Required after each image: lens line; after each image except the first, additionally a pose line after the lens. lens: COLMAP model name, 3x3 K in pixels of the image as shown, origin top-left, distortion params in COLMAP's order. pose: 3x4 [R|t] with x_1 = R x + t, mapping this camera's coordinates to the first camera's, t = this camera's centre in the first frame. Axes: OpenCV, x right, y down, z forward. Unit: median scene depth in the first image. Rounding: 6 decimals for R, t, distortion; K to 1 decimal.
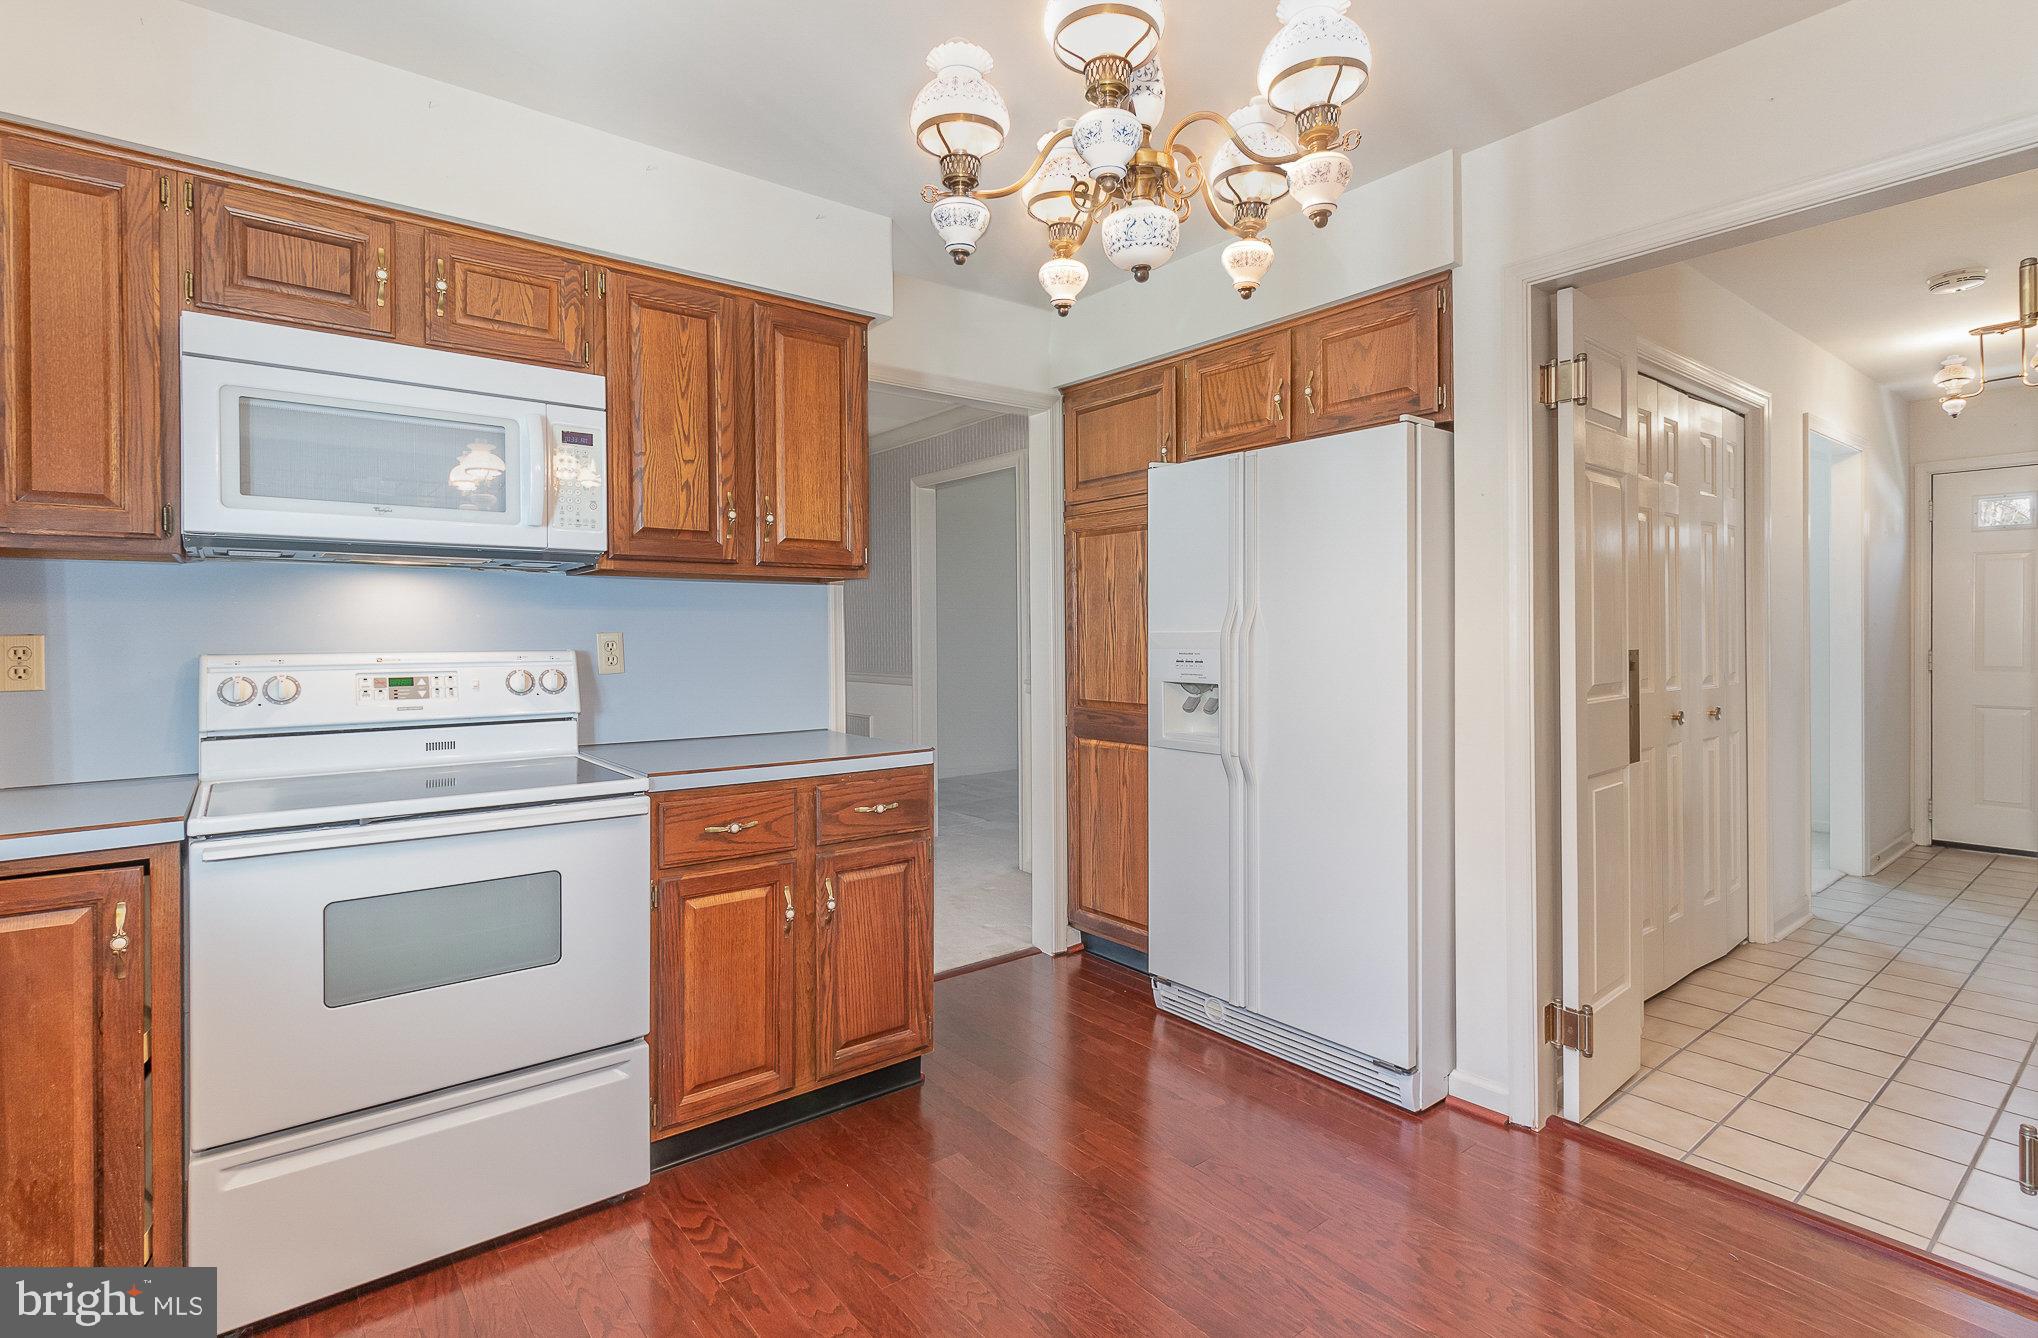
lens RADIAL K [[963.9, 0, 1022.3], [0, 963.9, 641.0], [0, 0, 1]] dist [-0.000181, -0.000124]
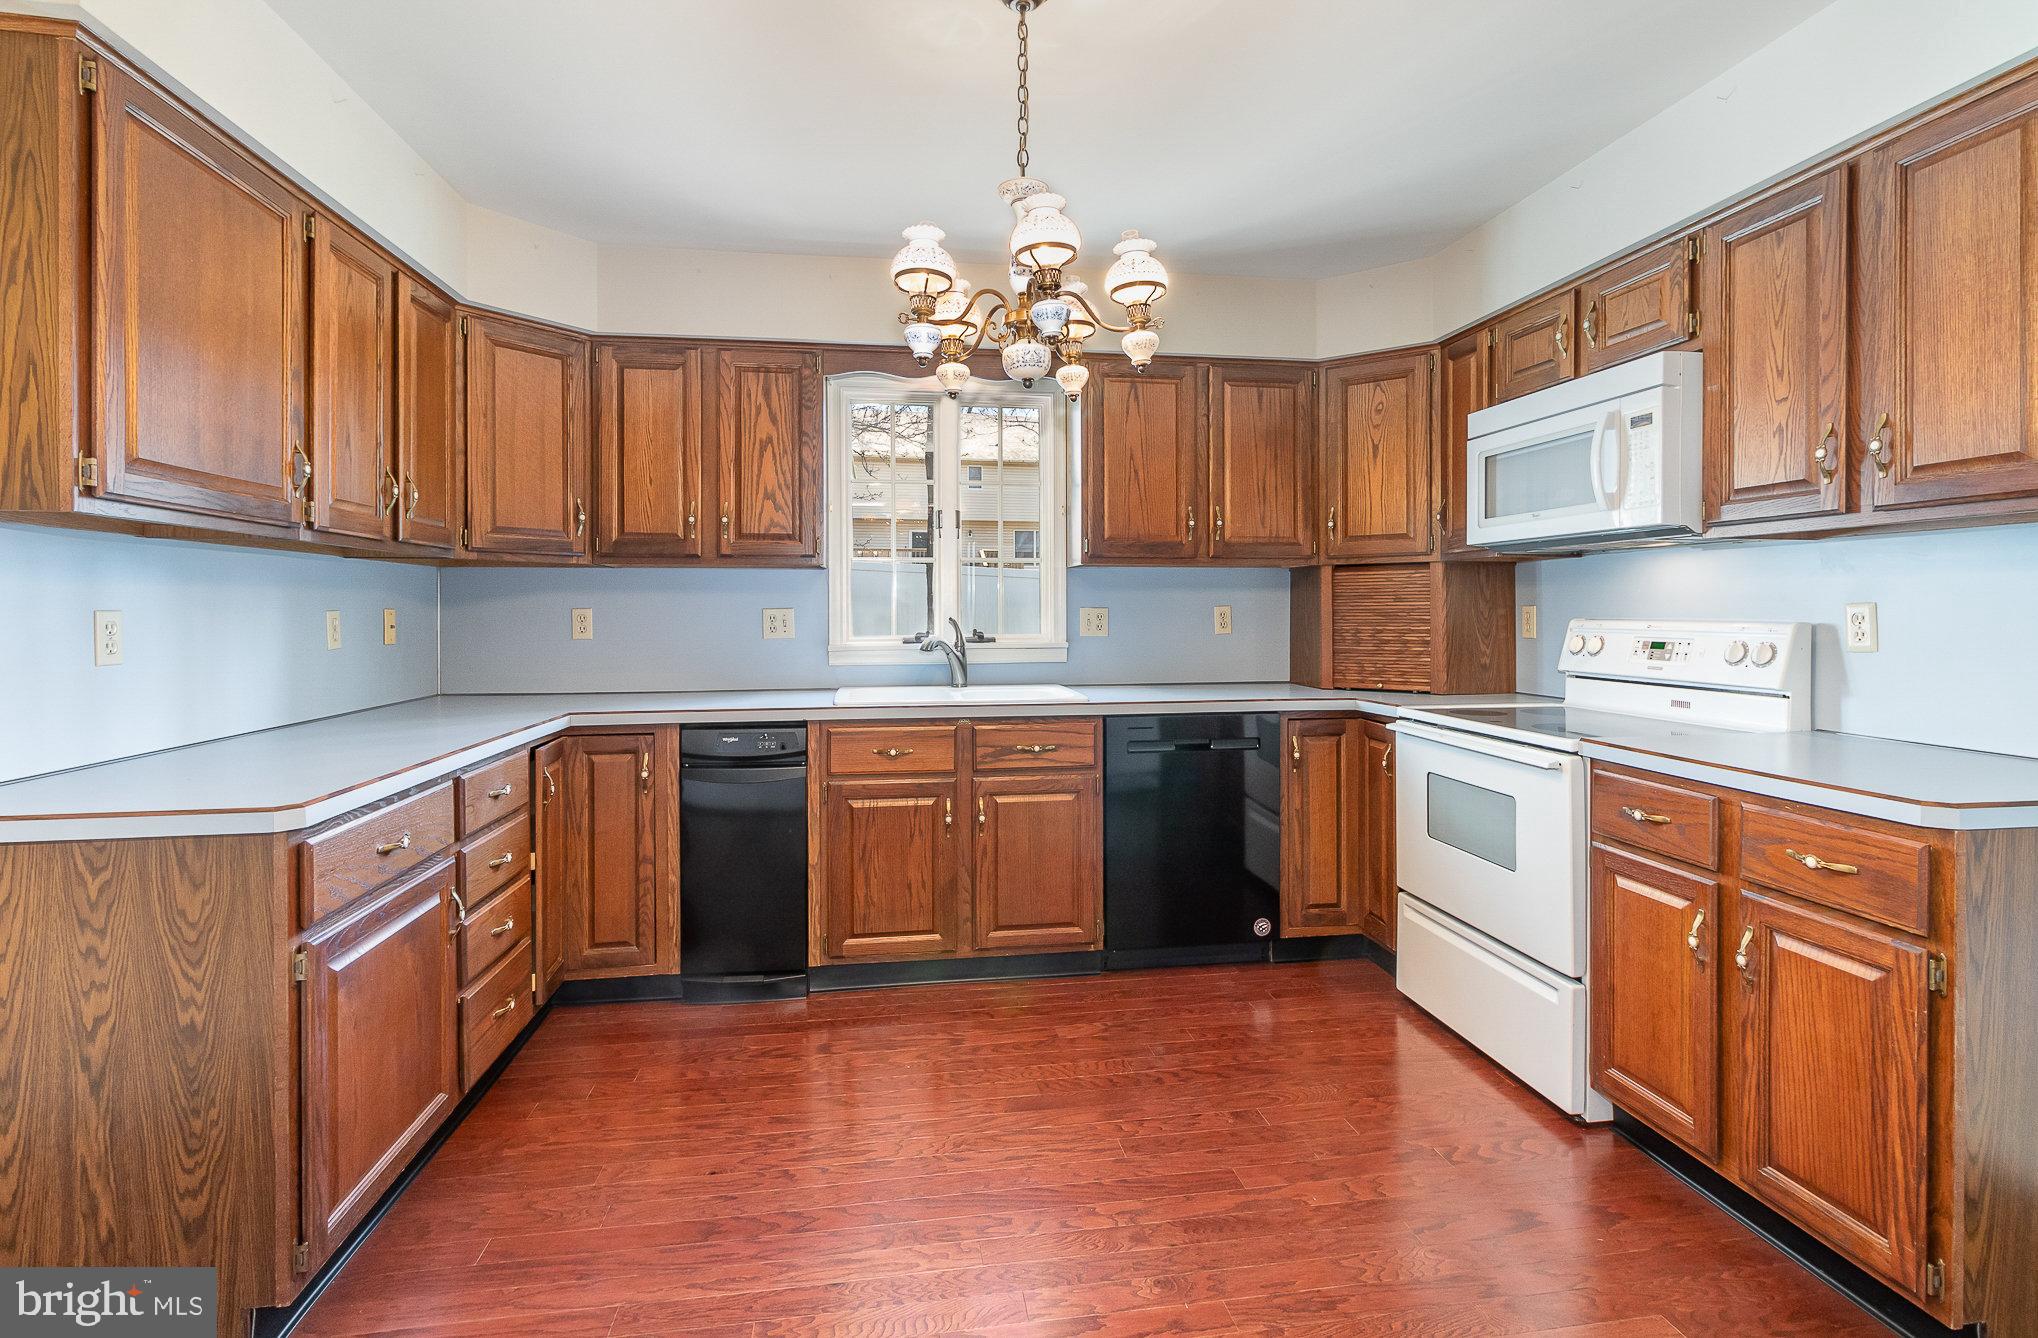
lens RADIAL K [[963.9, 0, 1022.3], [0, 963.9, 641.0], [0, 0, 1]] dist [-0.000181, -0.000124]
pose [[-0.500885, 0.037165, -0.864716, 0.781160], [-0.000234, 0.999072, 0.043076, -0.014099], [0.865514, 0.021778, -0.500411, 0.925368]]
